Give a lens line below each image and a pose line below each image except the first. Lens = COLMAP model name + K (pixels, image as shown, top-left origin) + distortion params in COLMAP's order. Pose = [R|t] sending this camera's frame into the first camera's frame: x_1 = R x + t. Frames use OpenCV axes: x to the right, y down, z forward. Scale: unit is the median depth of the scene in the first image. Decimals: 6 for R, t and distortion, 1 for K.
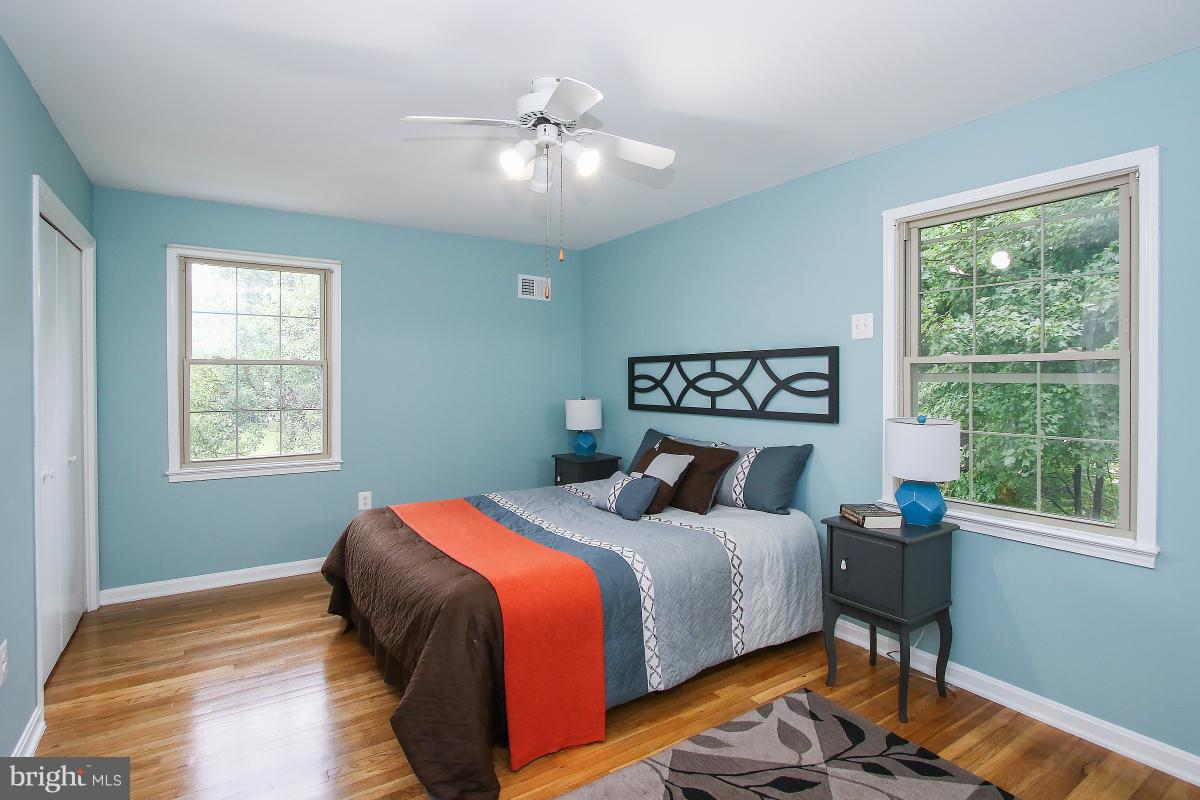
lens RADIAL K [[585.6, 0, 606.0], [0, 585.6, 395.4], [0, 0, 1]] dist [-0.020025, 0.003827]
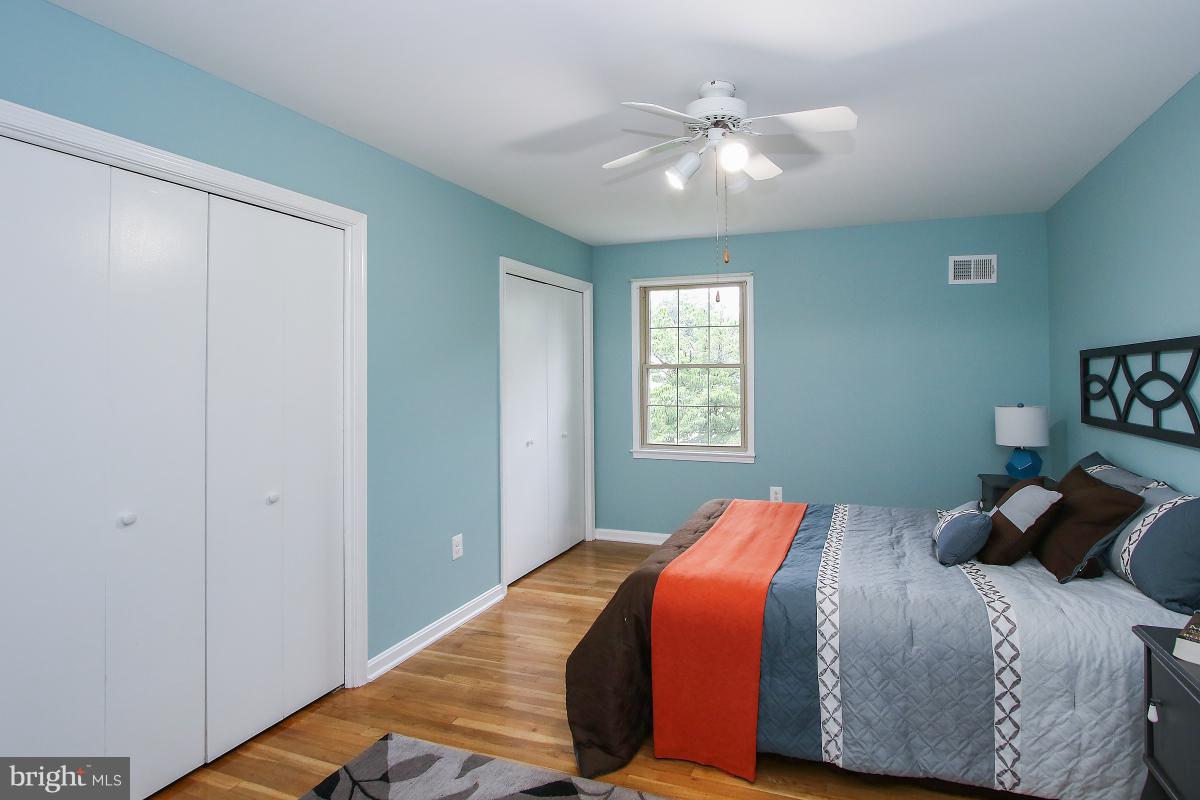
lens RADIAL K [[585.6, 0, 609.3], [0, 585.6, 387.6], [0, 0, 1]] dist [-0.020025, 0.003827]
pose [[0.617167, 0.011109, -0.786754, 0.310179], [-0.020776, 0.999782, -0.002180, -0.007867], [0.786558, 0.017691, 0.617263, 0.141587]]
